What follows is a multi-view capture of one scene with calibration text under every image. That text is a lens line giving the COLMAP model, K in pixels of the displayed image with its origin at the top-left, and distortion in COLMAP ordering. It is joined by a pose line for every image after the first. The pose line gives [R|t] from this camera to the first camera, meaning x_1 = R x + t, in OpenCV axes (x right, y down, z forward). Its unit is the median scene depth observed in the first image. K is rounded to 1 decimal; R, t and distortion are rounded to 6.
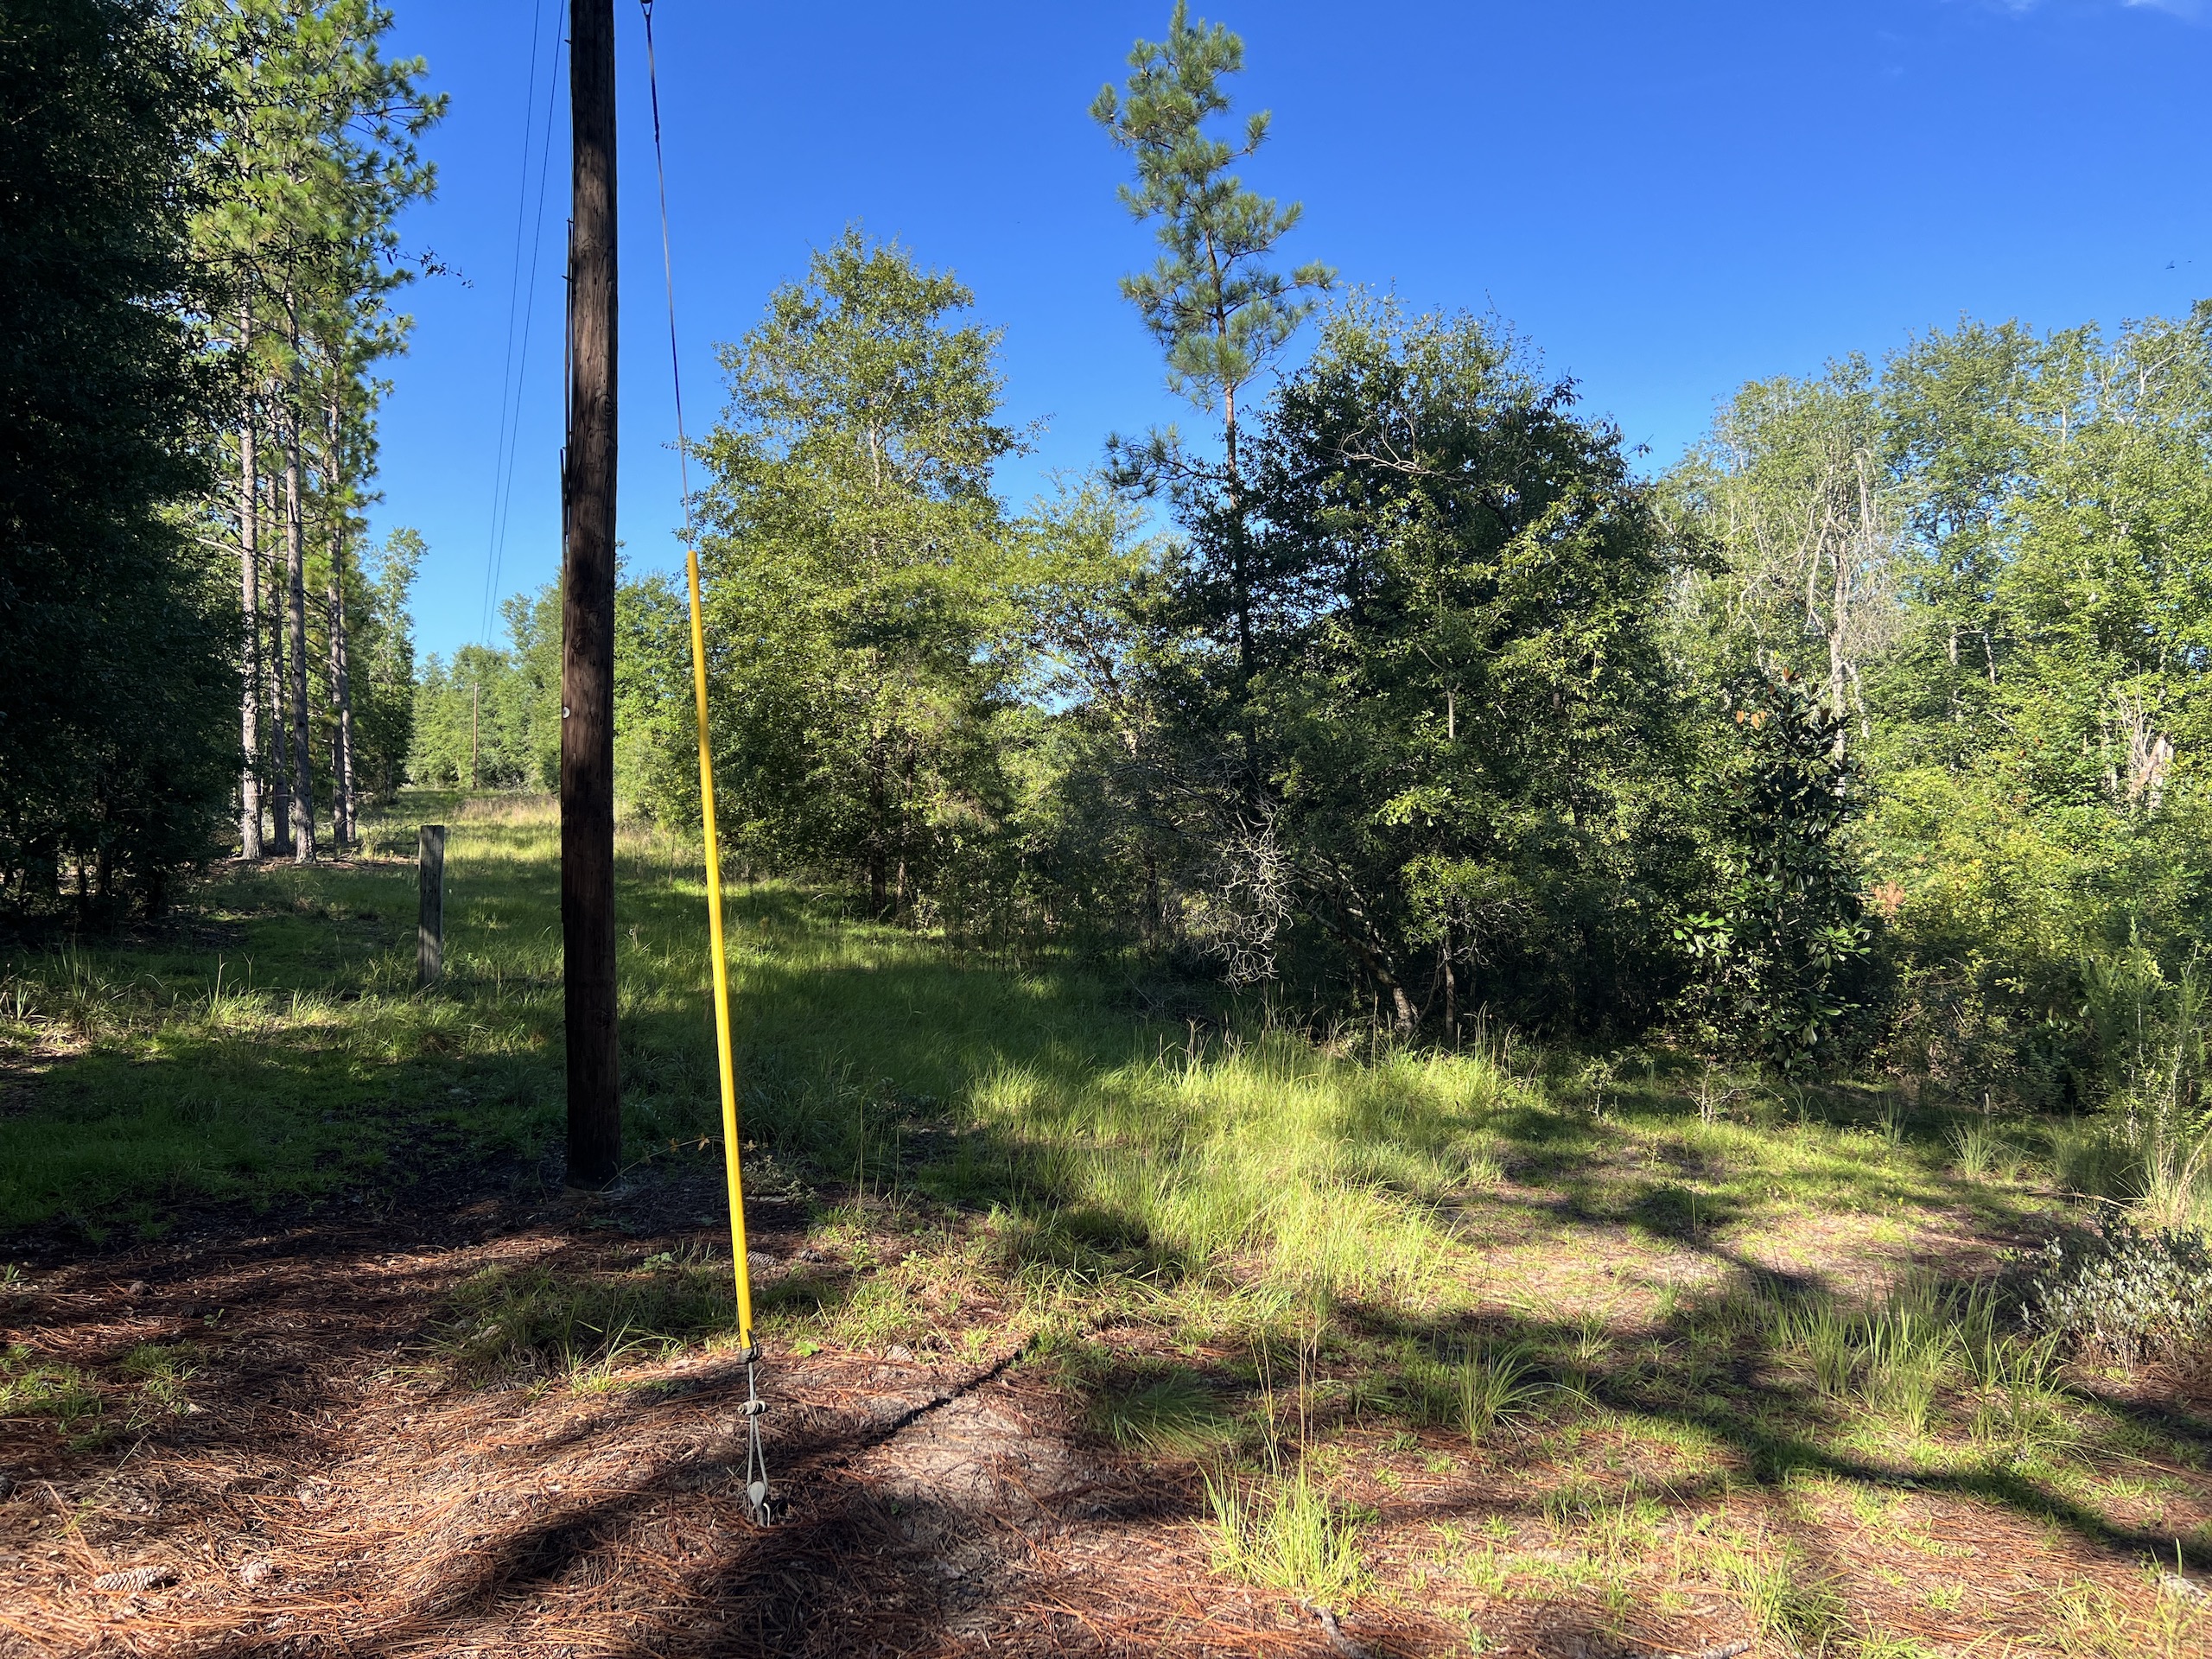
lens RADIAL K [[1678.2, 0, 1106.0], [0, 1678.2, 829.5], [0, 0, 1]] dist [0.078748, -0.077731]
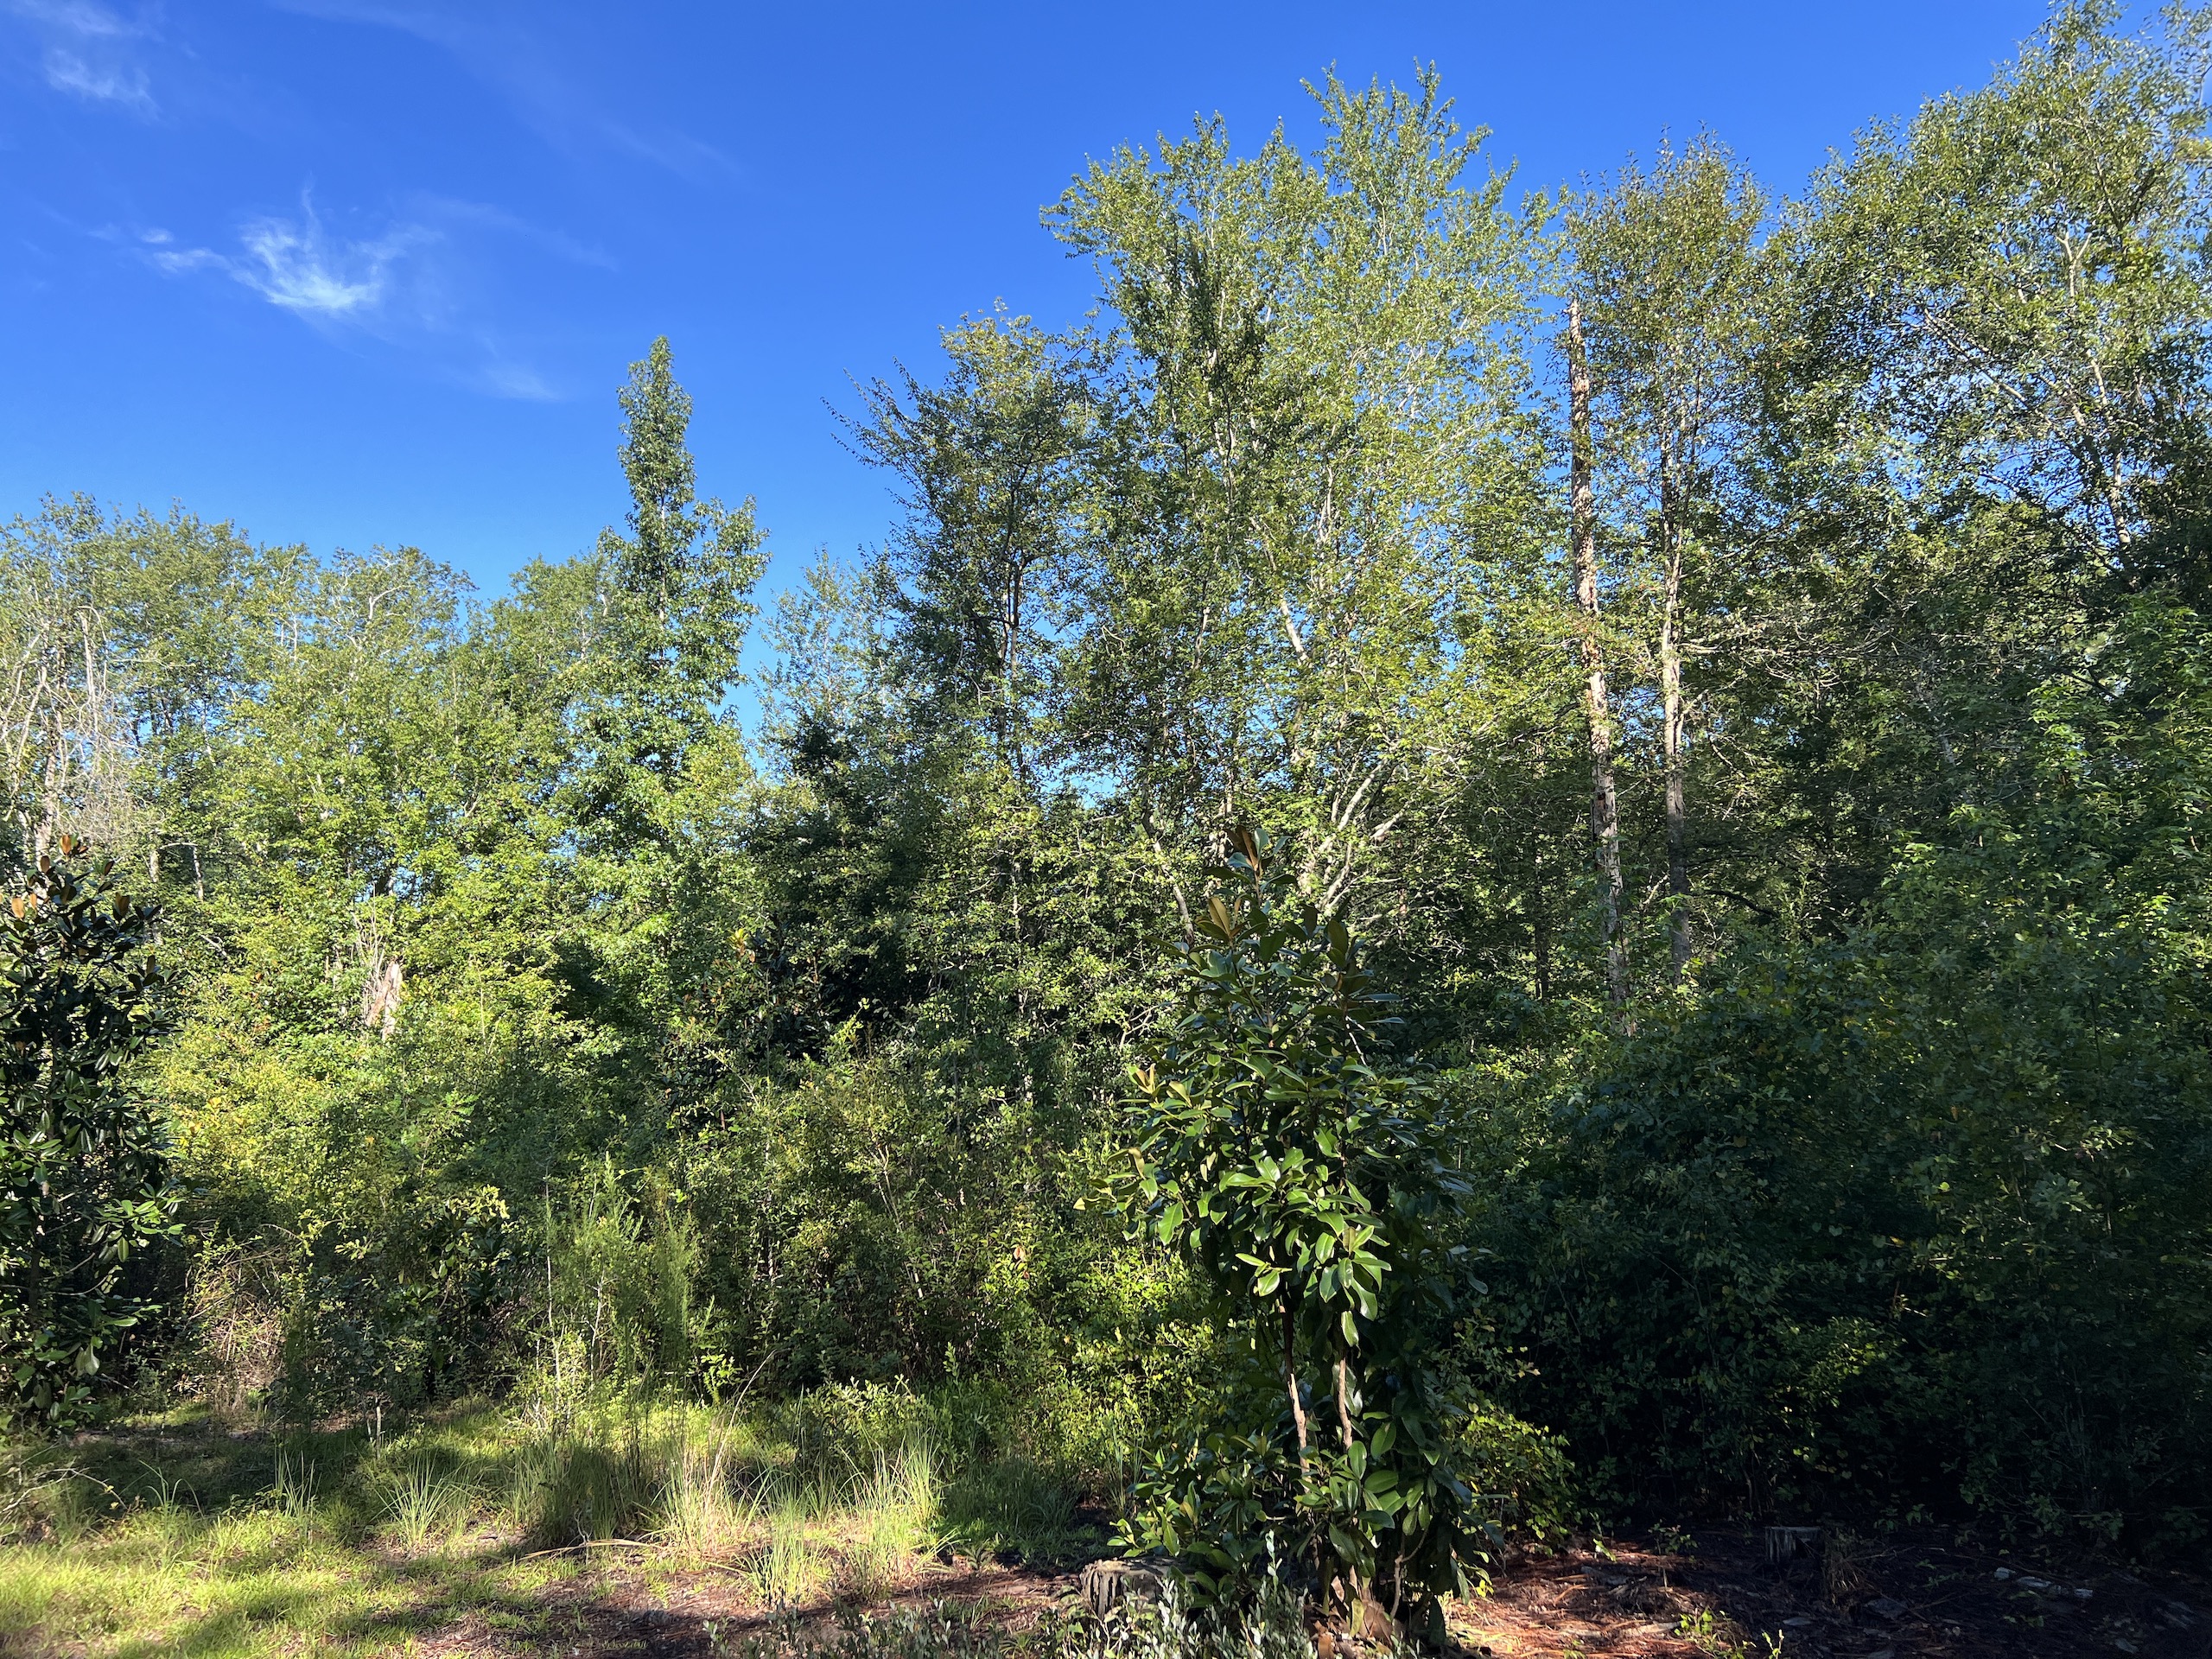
lens RADIAL K [[1678.2, 0, 1106.0], [0, 1678.2, 829.5], [0, 0, 1]] dist [0.078748, -0.077731]
pose [[0.537738, 0.083158, 0.839001, 0.023641], [0.034716, 0.992096, -0.120583, 0.002812], [-0.842397, 0.093969, 0.530601, 0.186746]]
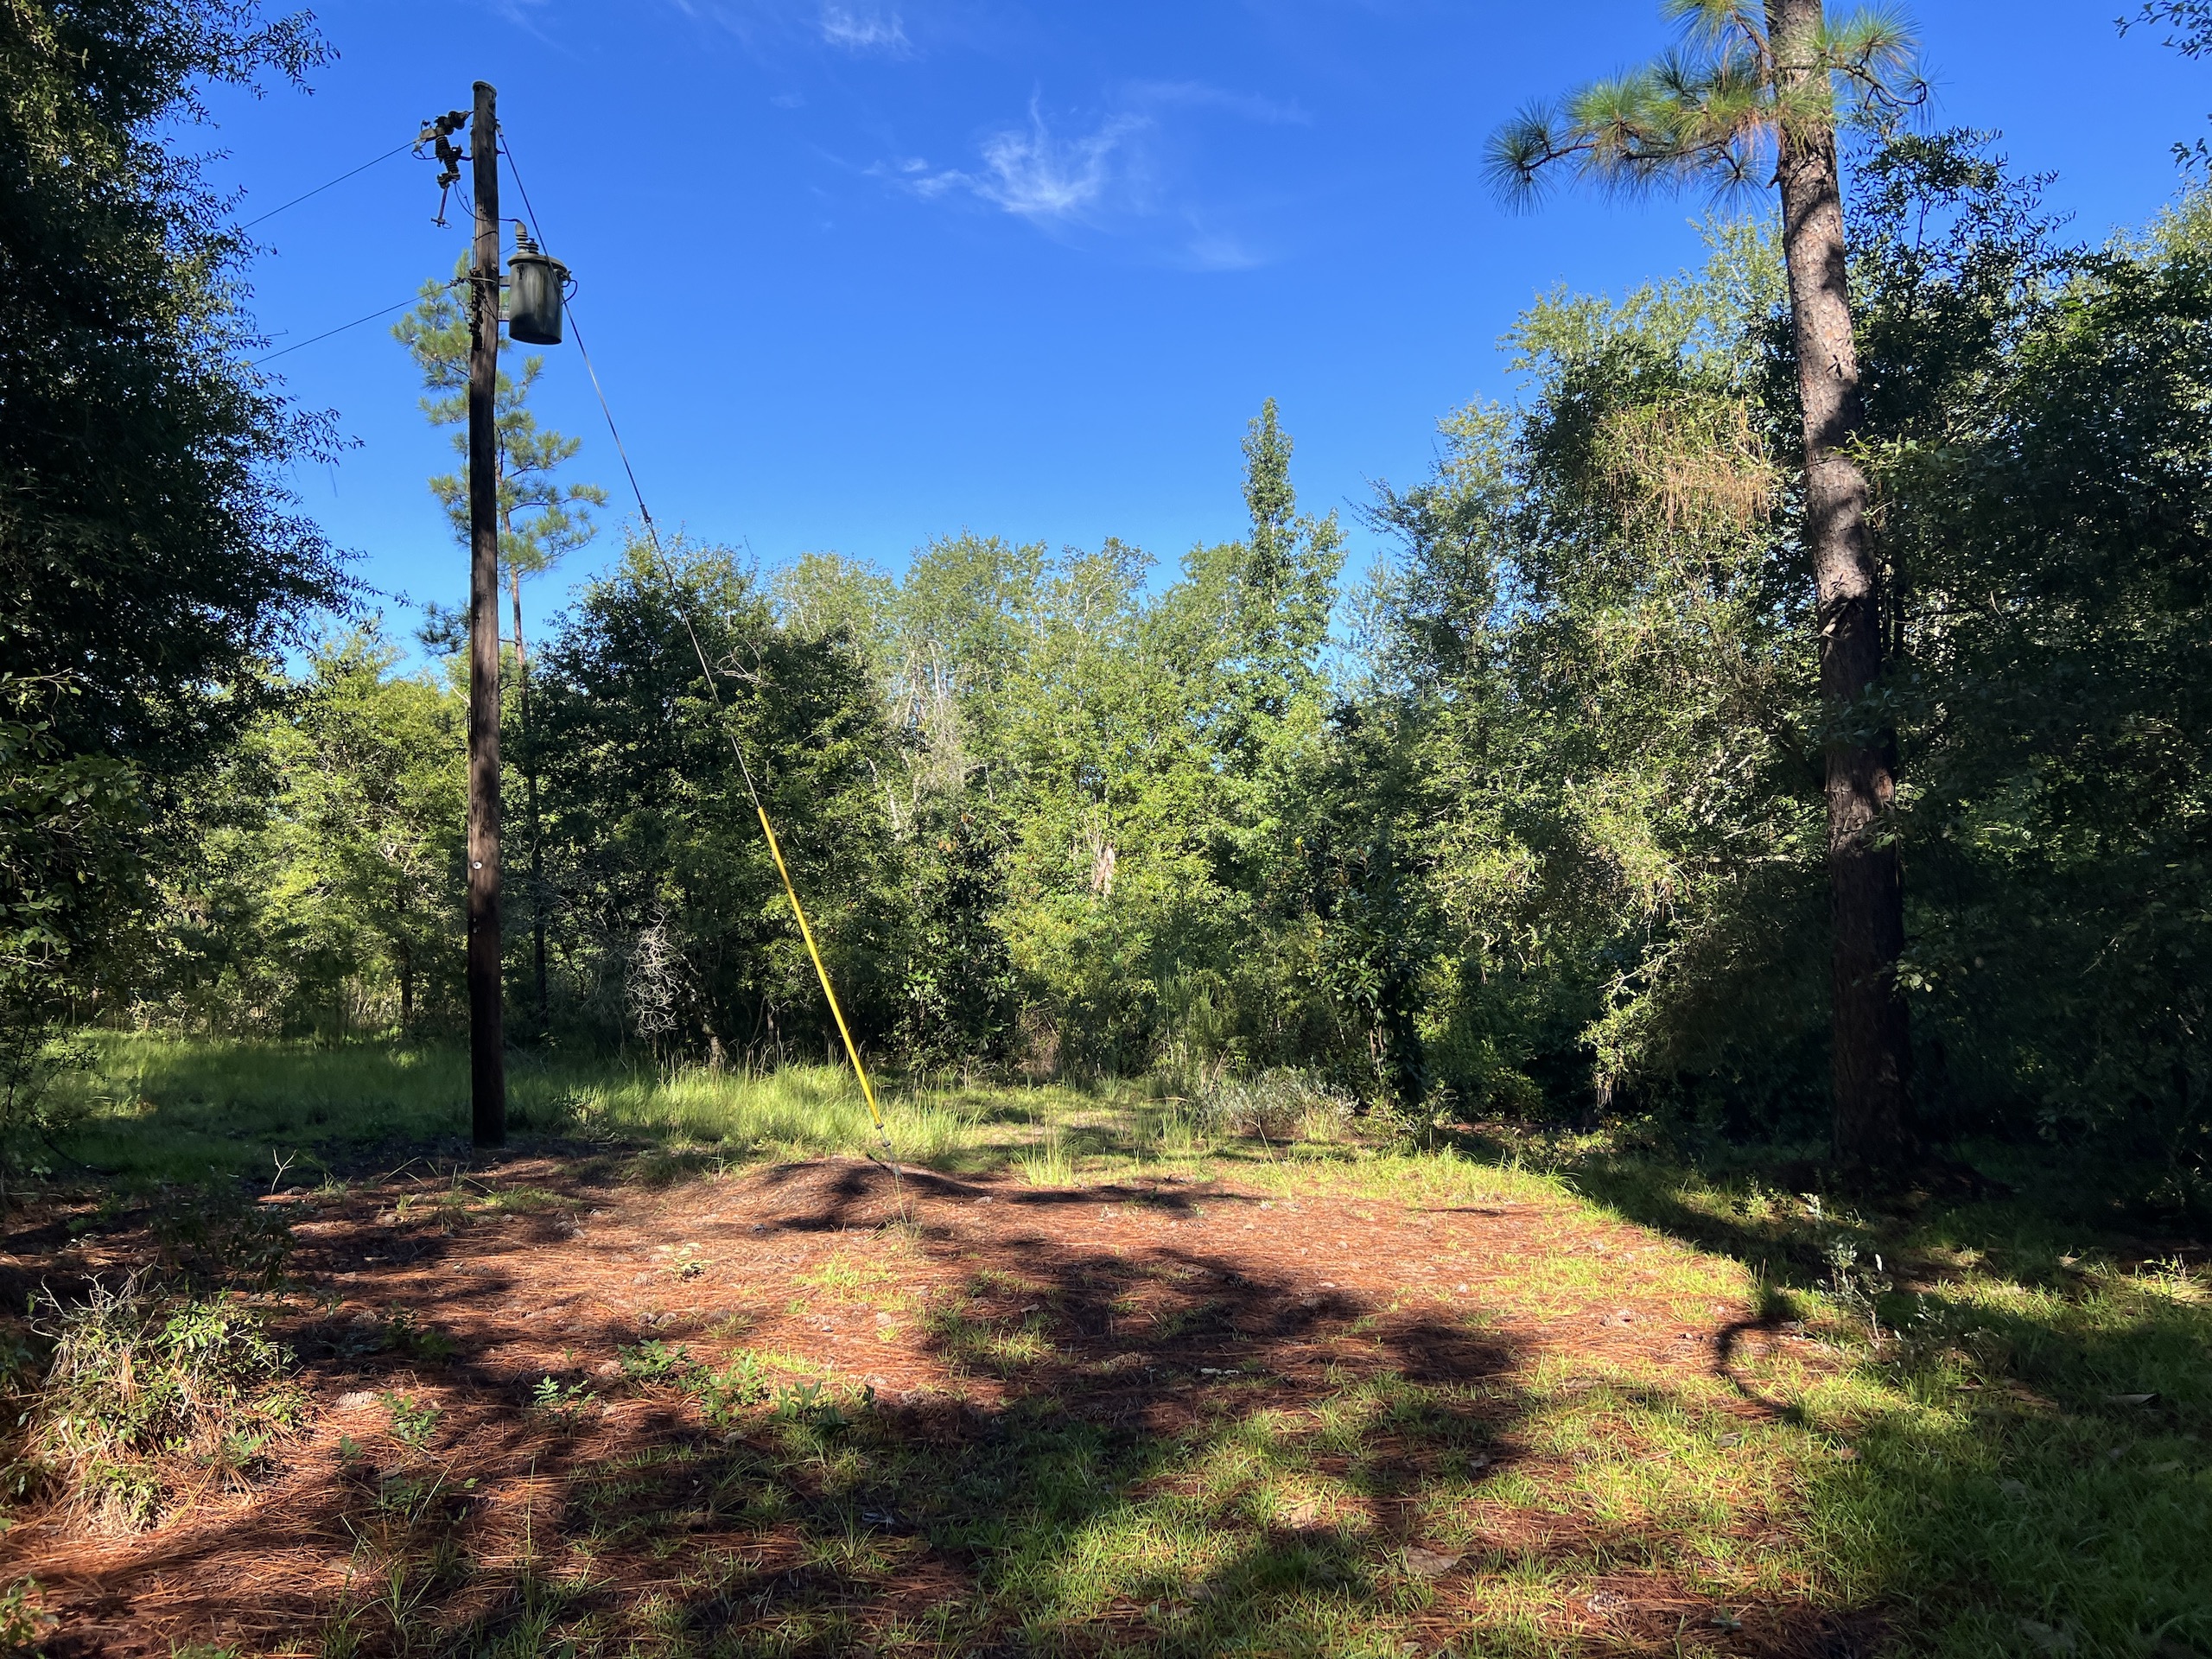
lens RADIAL K [[1678.2, 0, 1106.0], [0, 1678.2, 829.5], [0, 0, 1]] dist [0.078748, -0.077731]
pose [[0.829268, 0.007897, 0.558796, -0.266224], [0.020301, 0.998814, -0.044244, -0.006356], [-0.558483, 0.048034, 0.828124, -0.272902]]
